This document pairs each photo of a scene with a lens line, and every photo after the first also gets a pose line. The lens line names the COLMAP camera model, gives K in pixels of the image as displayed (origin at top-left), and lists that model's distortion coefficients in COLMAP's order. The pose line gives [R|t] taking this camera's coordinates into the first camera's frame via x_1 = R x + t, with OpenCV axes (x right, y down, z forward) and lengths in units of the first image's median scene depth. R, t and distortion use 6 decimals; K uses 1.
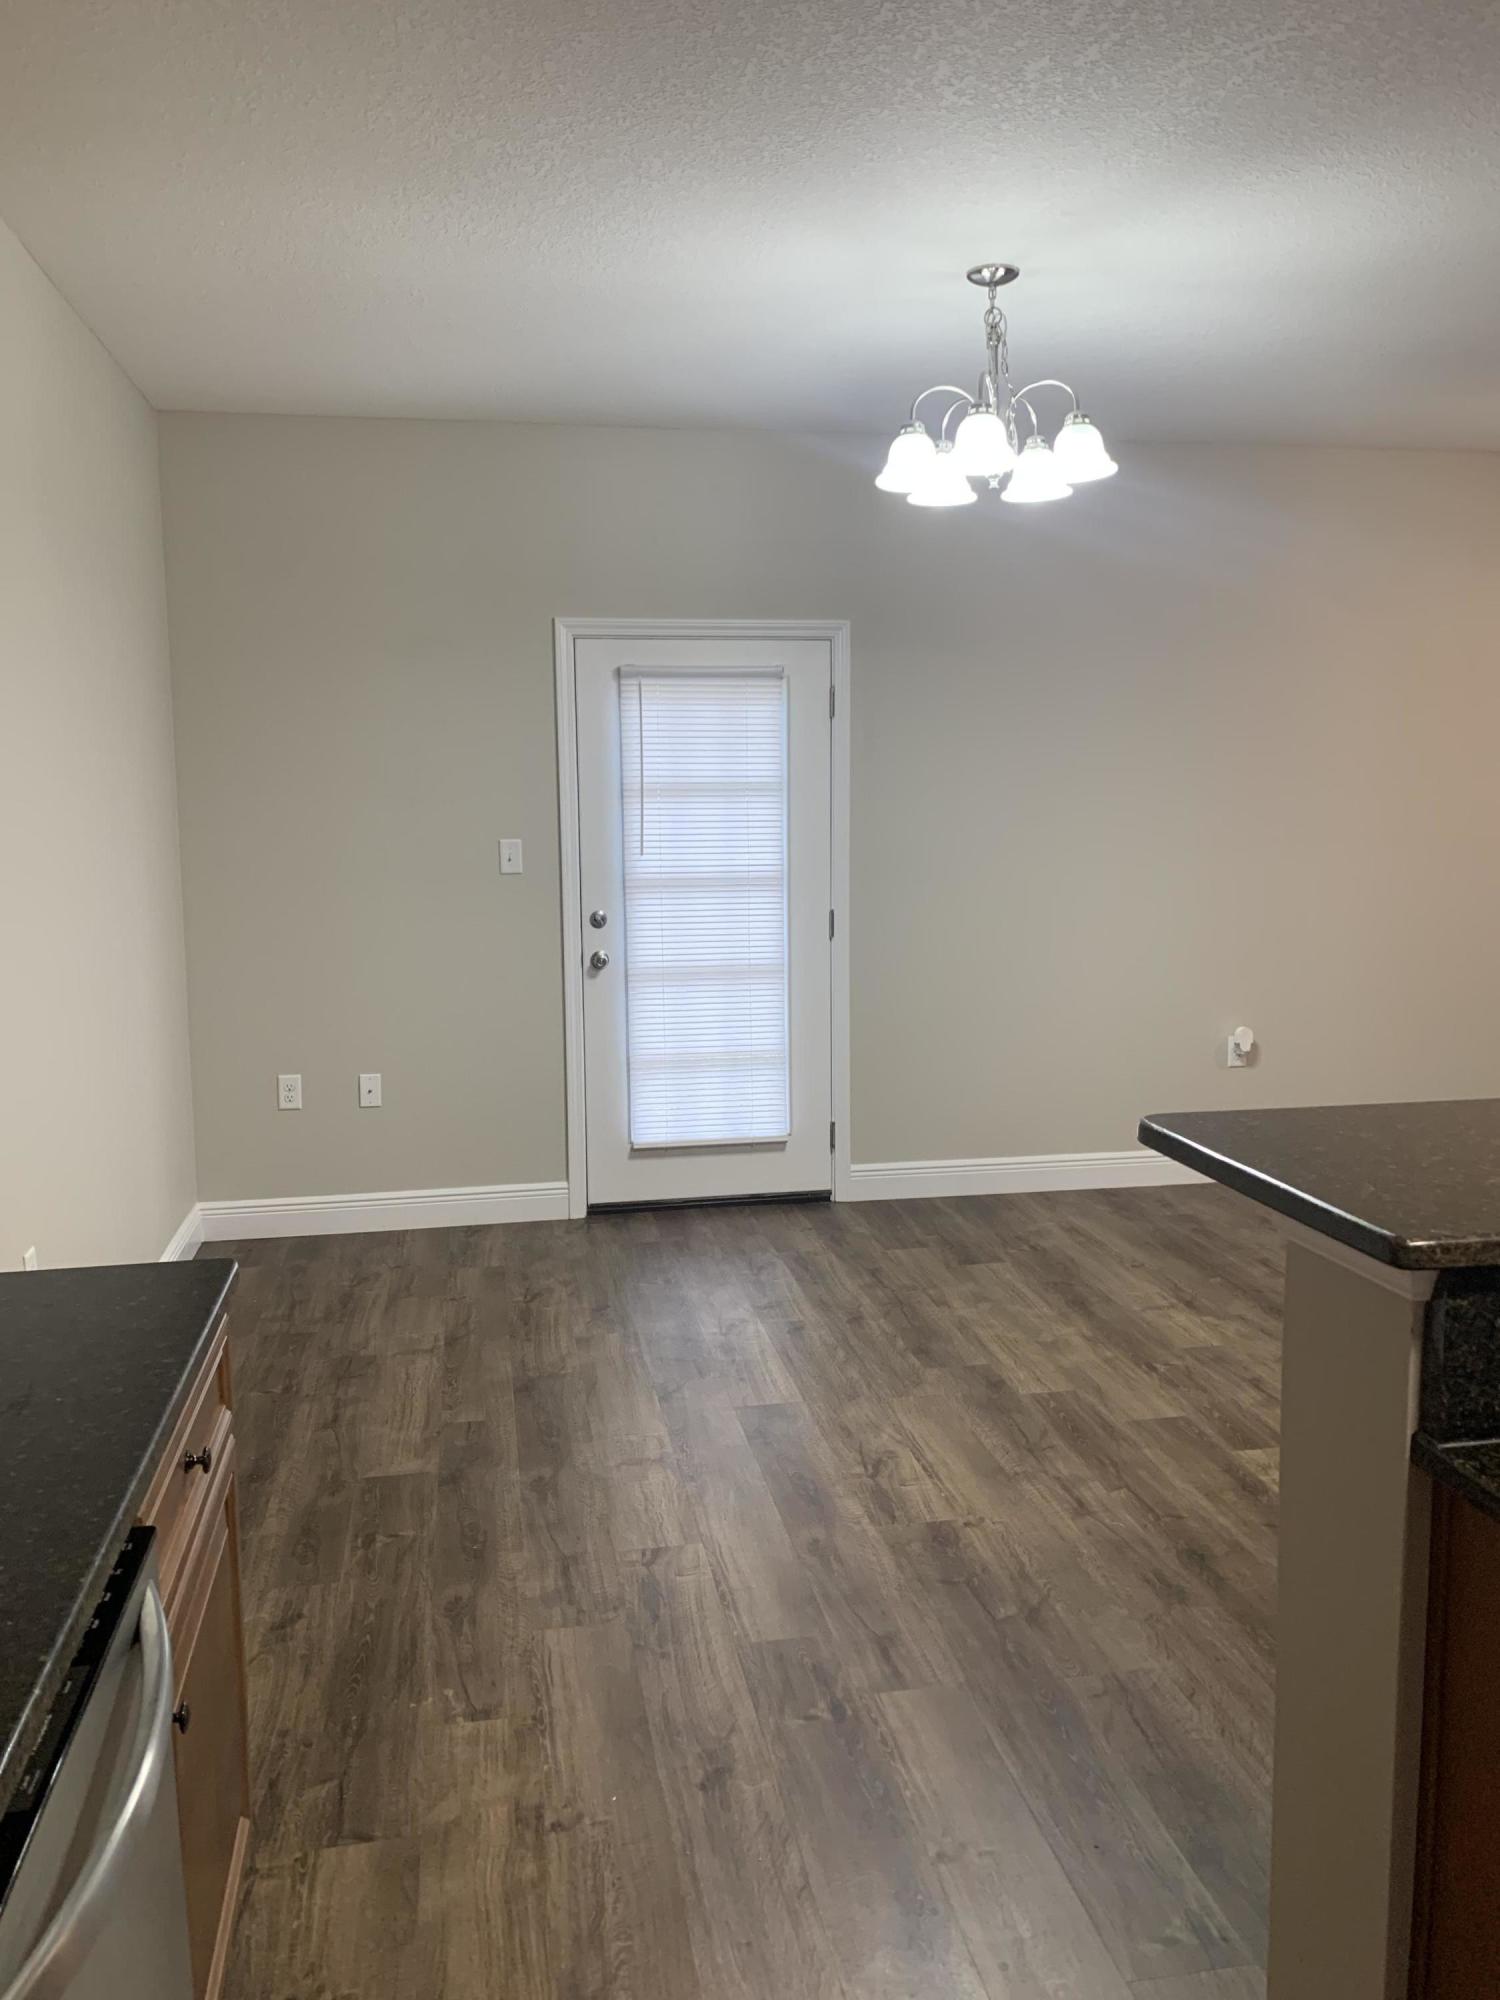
lens RADIAL K [[1518.3, 0, 748.8], [0, 1518.3, 1006.3], [0, 0, 1]] dist [0.031351, -0.033824]
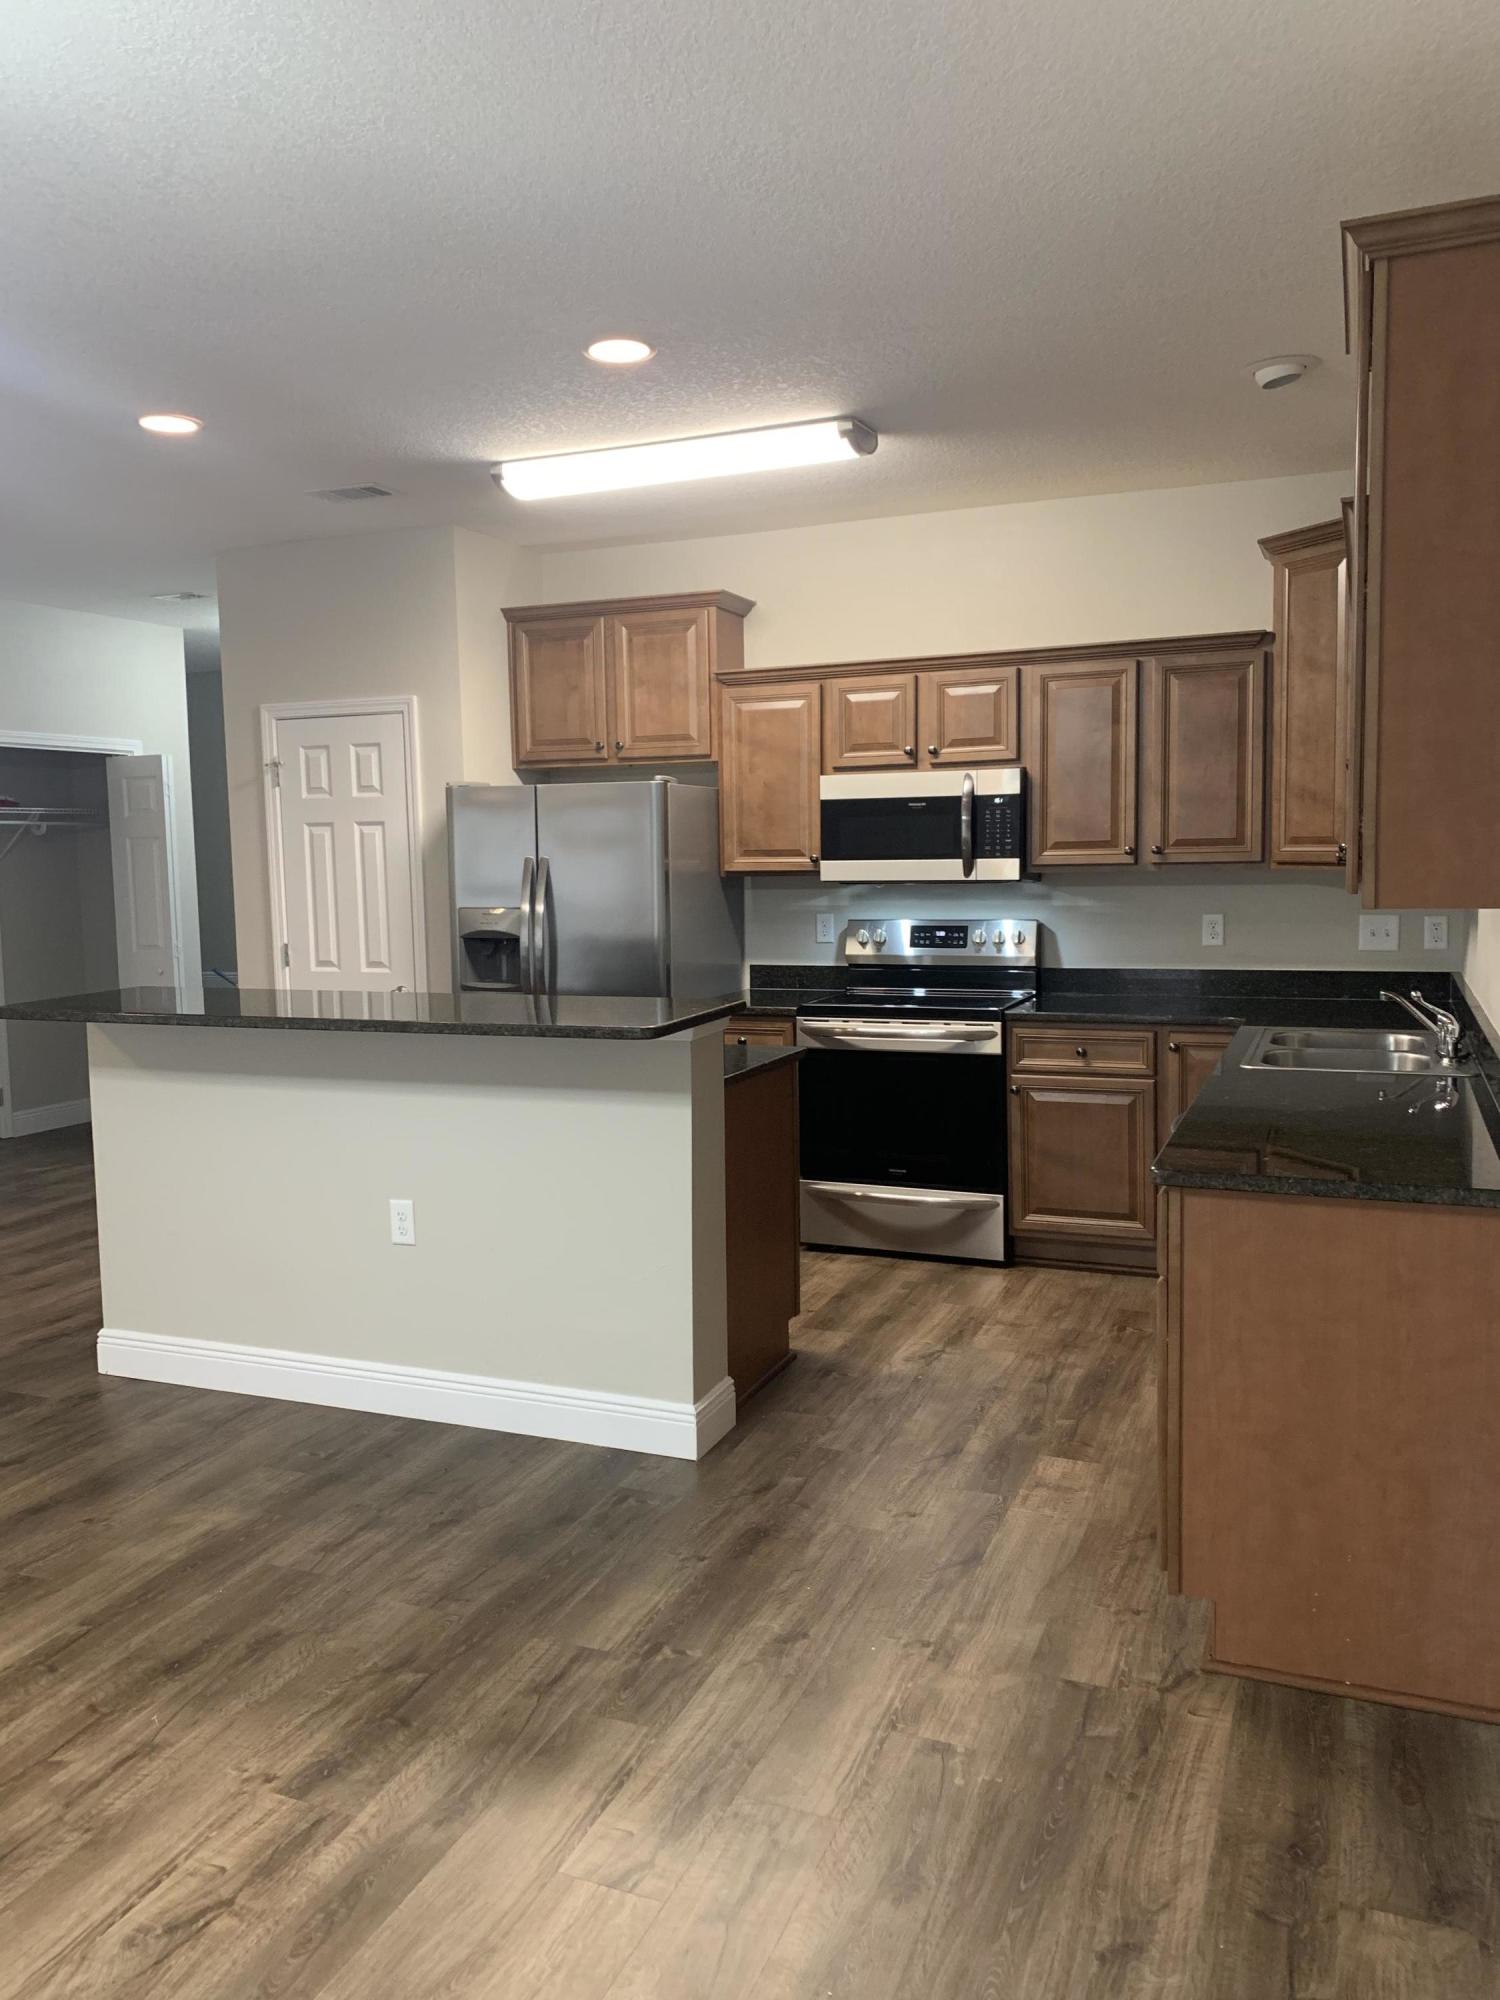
lens RADIAL K [[1518.3, 0, 732.3], [0, 1518.3, 993.5], [0, 0, 1]] dist [0.031351, -0.033824]
pose [[-0.837019, -0.027861, 0.546464, -0.497083], [0.104464, 0.972196, 0.209574, -0.204445], [-0.537109, 0.232504, -0.810836, 1.475378]]
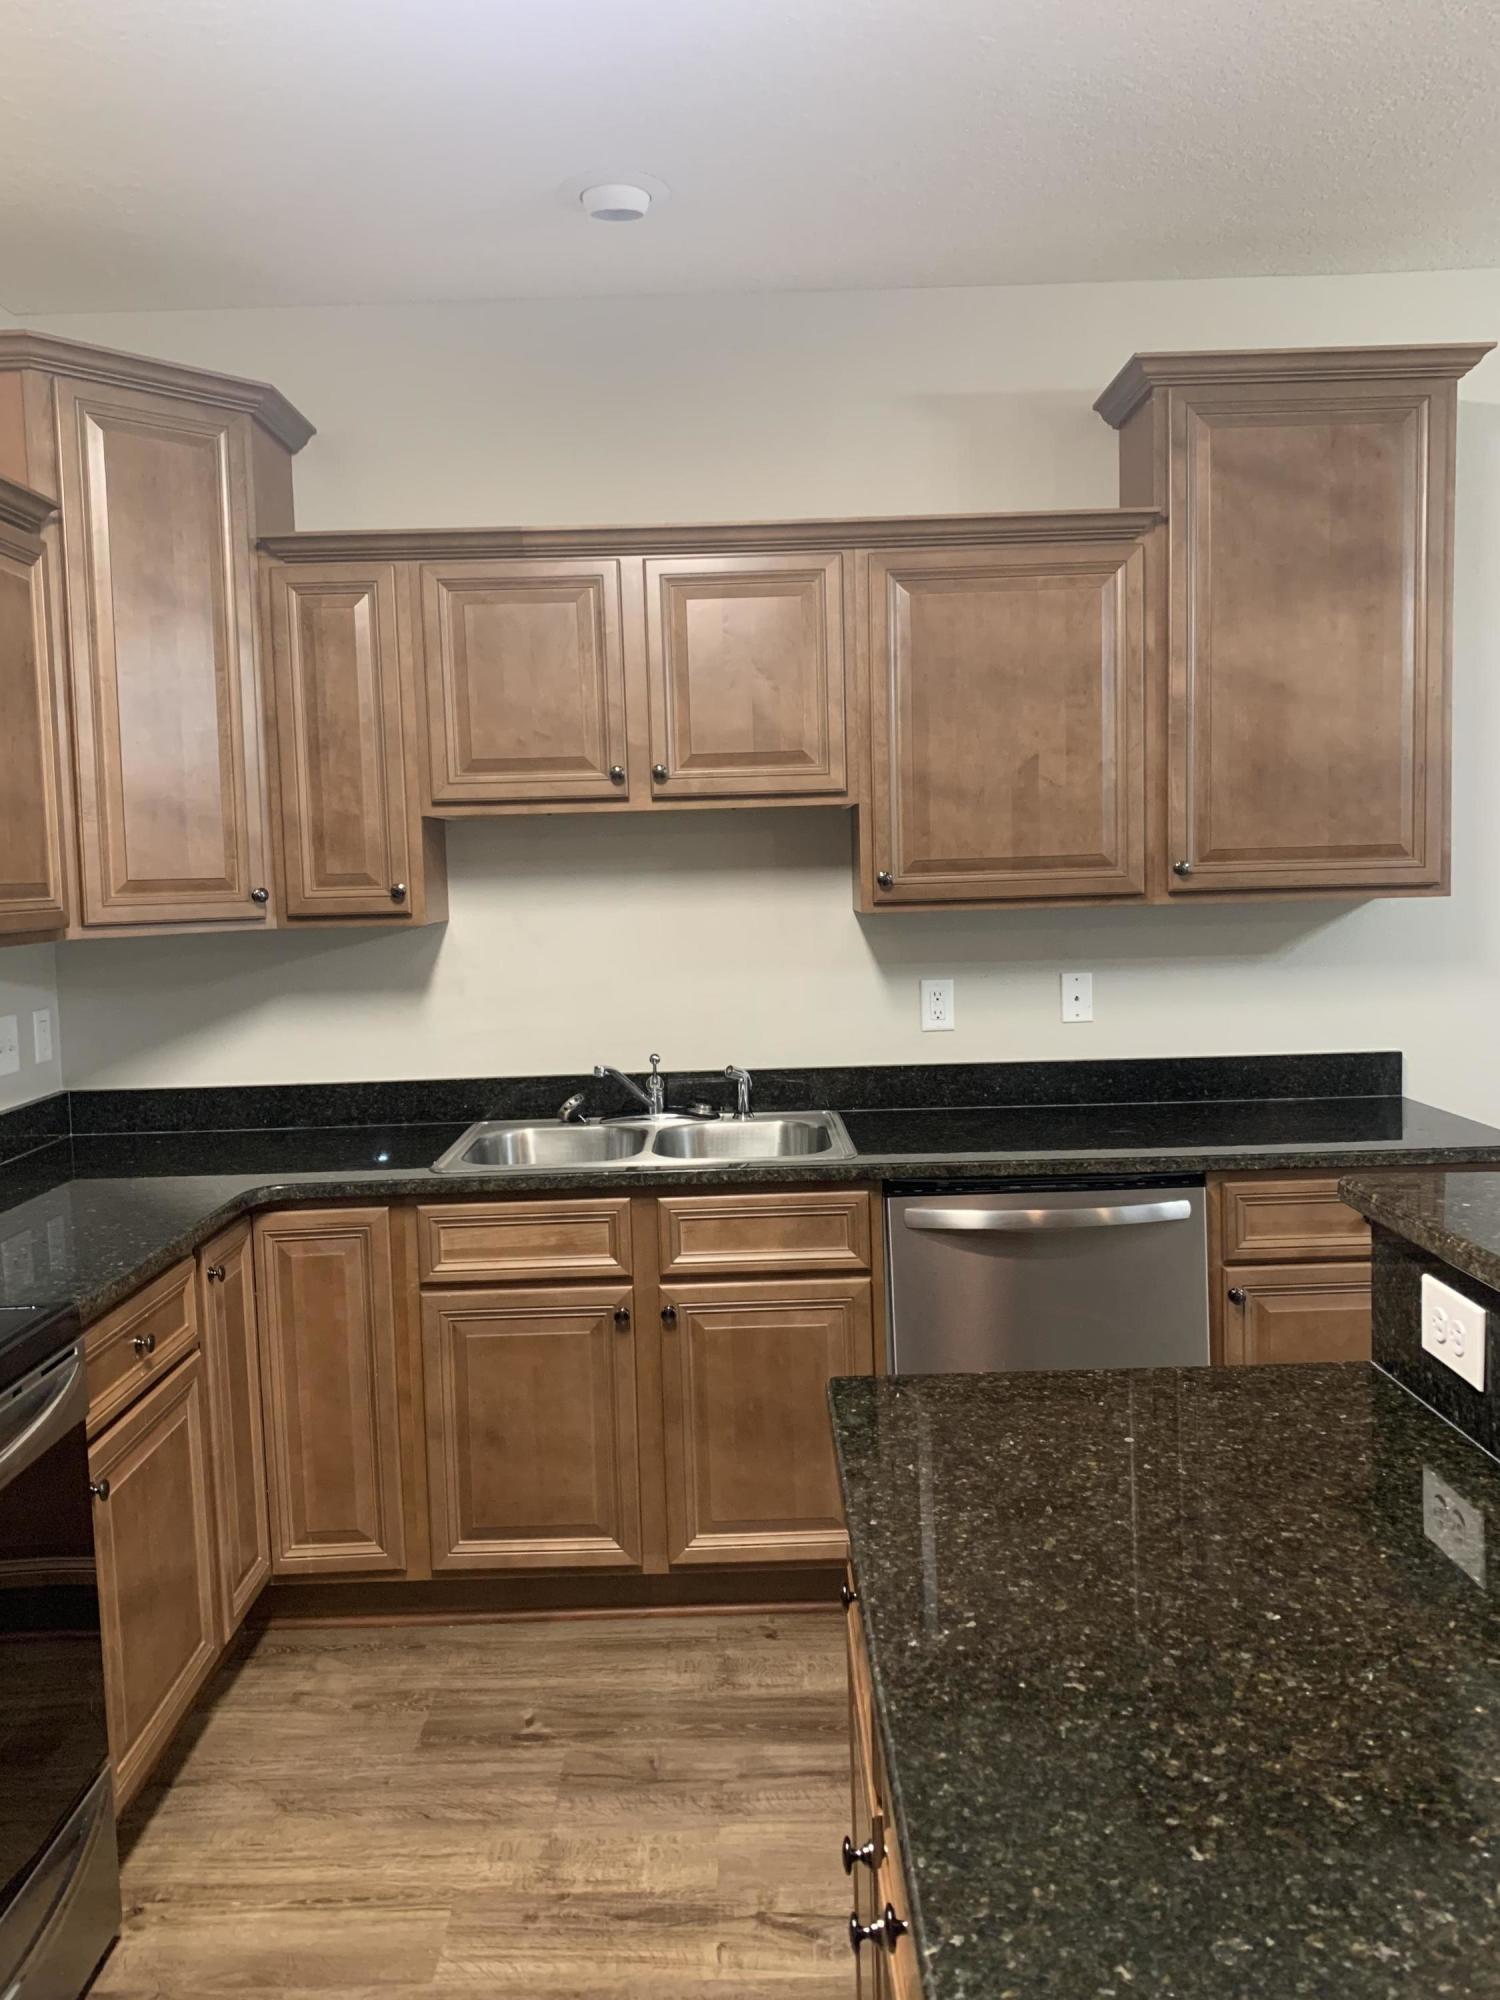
lens RADIAL K [[1518.3, 0, 750.1], [0, 1518.3, 992.9], [0, 0, 1]] dist [0.031351, -0.033824]
pose [[-0.181629, 0.100089, -0.978260, 0.786412], [-0.108933, 0.986636, 0.121172, -0.047017], [0.977315, 0.128573, -0.168298, 0.308367]]
